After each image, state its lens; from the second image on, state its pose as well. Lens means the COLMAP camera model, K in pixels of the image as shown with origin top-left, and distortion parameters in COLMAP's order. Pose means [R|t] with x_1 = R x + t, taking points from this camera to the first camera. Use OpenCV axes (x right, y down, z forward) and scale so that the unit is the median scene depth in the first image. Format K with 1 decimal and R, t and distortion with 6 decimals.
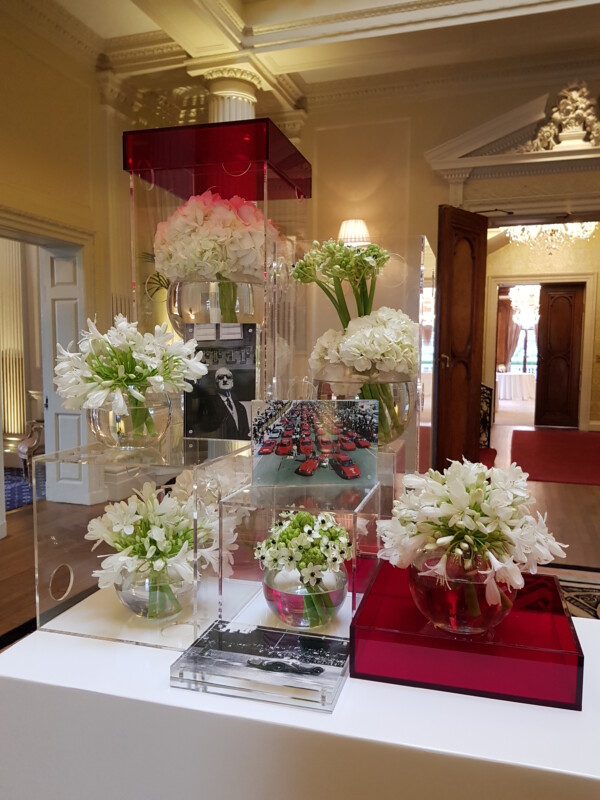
lens RADIAL K [[636.7, 0, 300.9], [0, 636.7, 403.8], [0, 0, 1]] dist [0.060434, -0.076387]
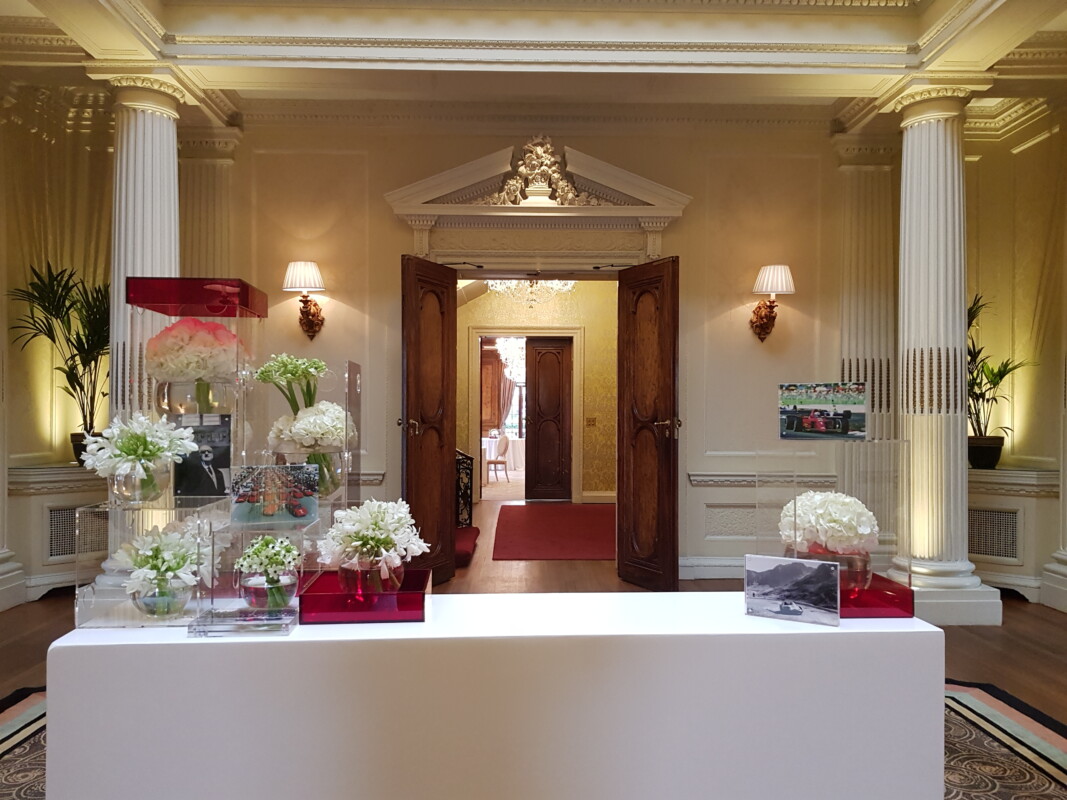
lens RADIAL K [[849.2, 0, 542.7], [0, 849.2, 409.3], [0, 0, 1]] dist [0.060434, -0.076387]
pose [[0.938772, -0.003324, 0.344523, -0.012048], [0.032075, 0.996454, -0.077785, 0.005905], [-0.343043, 0.084073, 0.935550, -0.171828]]
